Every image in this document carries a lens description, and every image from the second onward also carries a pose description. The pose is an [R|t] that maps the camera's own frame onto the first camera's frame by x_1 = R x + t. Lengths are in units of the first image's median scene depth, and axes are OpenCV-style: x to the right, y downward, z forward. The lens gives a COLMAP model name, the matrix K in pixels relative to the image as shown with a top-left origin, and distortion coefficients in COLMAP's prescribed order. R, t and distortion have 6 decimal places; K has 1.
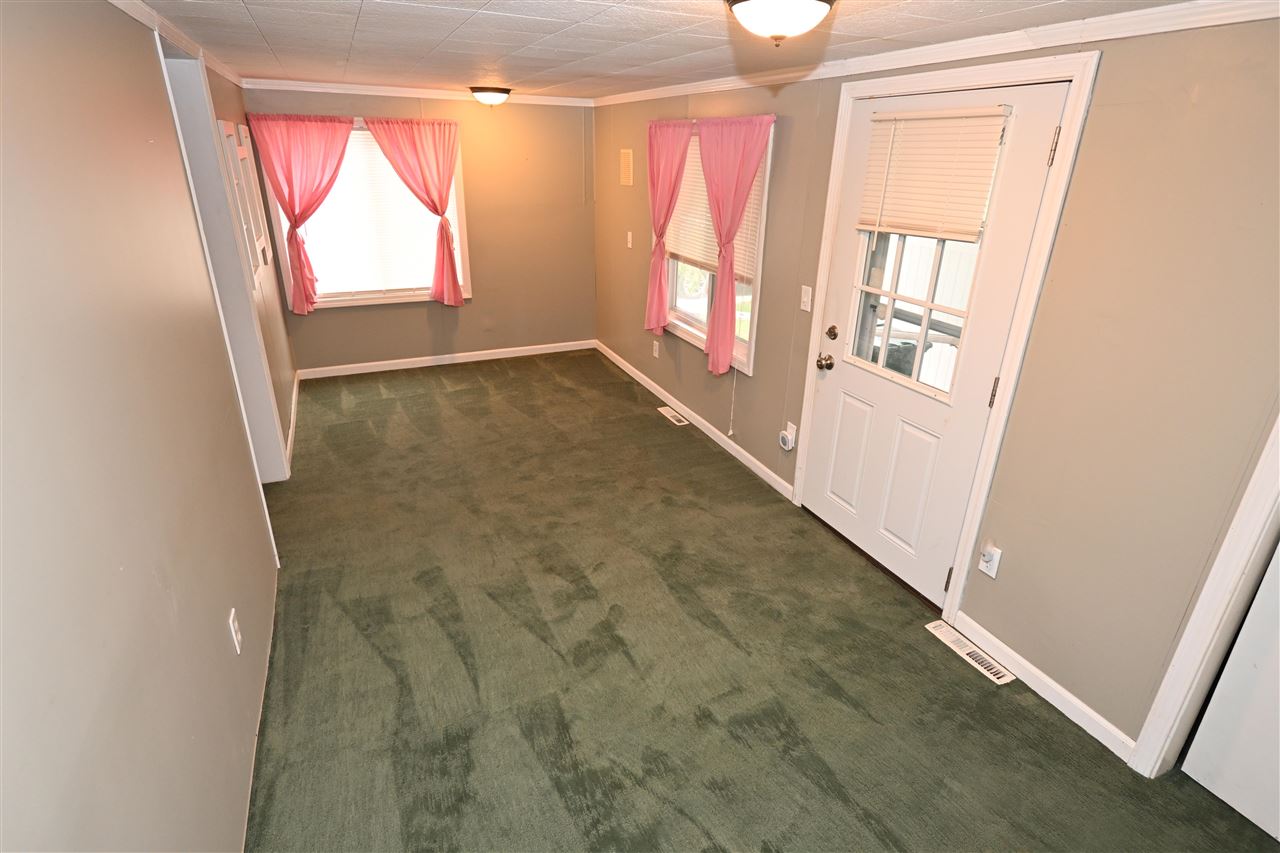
lens RADIAL K [[650.9, 0, 646.0], [0, 650.9, 424.7], [0, 0, 1]] dist [0.004341, 0.000676]
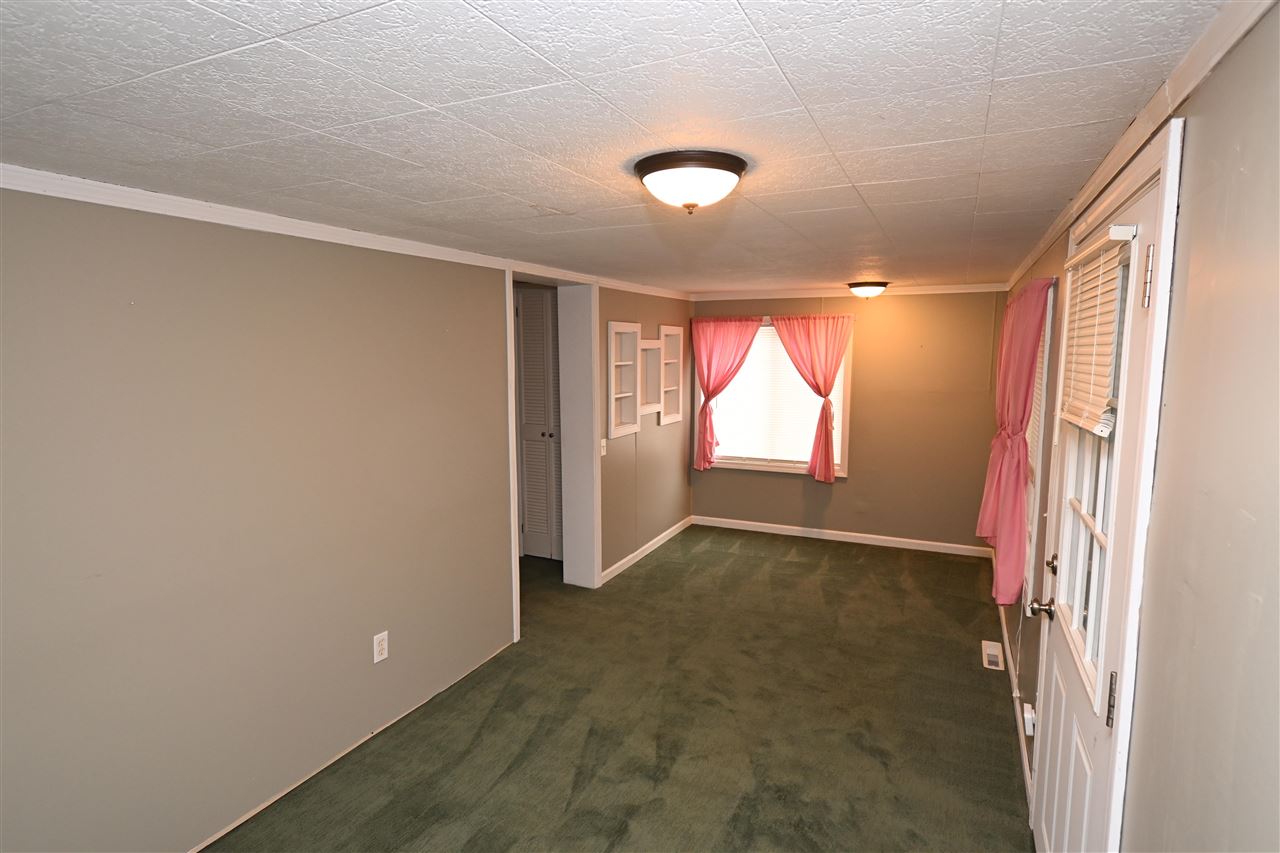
lens RADIAL K [[650.9, 0, 646.0], [0, 650.9, 424.7], [0, 0, 1]] dist [0.004341, 0.000676]
pose [[0.650731, 0.068207, -0.756239, 0.330177], [-0.280530, 0.947088, -0.155971, -0.035075], [0.705586, 0.313643, 0.635434, 0.148466]]
